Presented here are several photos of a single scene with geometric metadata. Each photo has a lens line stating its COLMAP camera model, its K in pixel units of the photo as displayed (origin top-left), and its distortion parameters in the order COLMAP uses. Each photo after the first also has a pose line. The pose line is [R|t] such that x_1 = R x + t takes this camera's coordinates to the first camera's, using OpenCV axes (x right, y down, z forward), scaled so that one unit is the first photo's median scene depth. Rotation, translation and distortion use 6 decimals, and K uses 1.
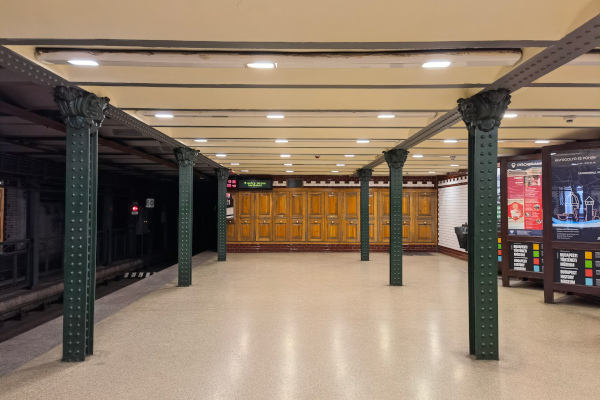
lens RADIAL K [[459.2, 0, 297.9], [0, 459.2, 208.4], [0, 0, 1]] dist [0.222107, 0.001757]
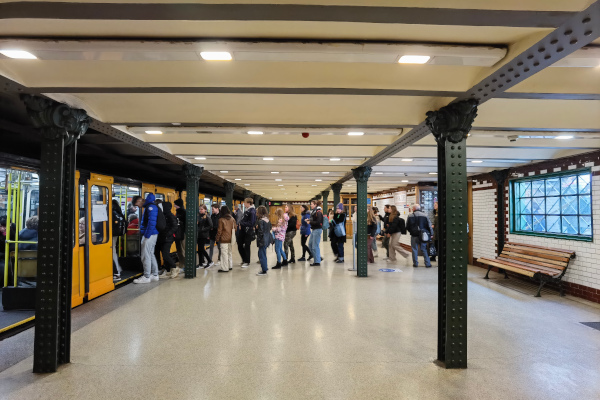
lens RADIAL K [[310.3, 0, 300.0], [0, 310.3, 200.0], [0, 0, 1]] dist [-0.000044, -0.000315]
pose [[0.999650, 0.000992, 0.026422, 0.045524], [0.000014, 0.999276, -0.038040, -0.014307], [-0.026441, 0.038027, 0.998927, 0.342257]]
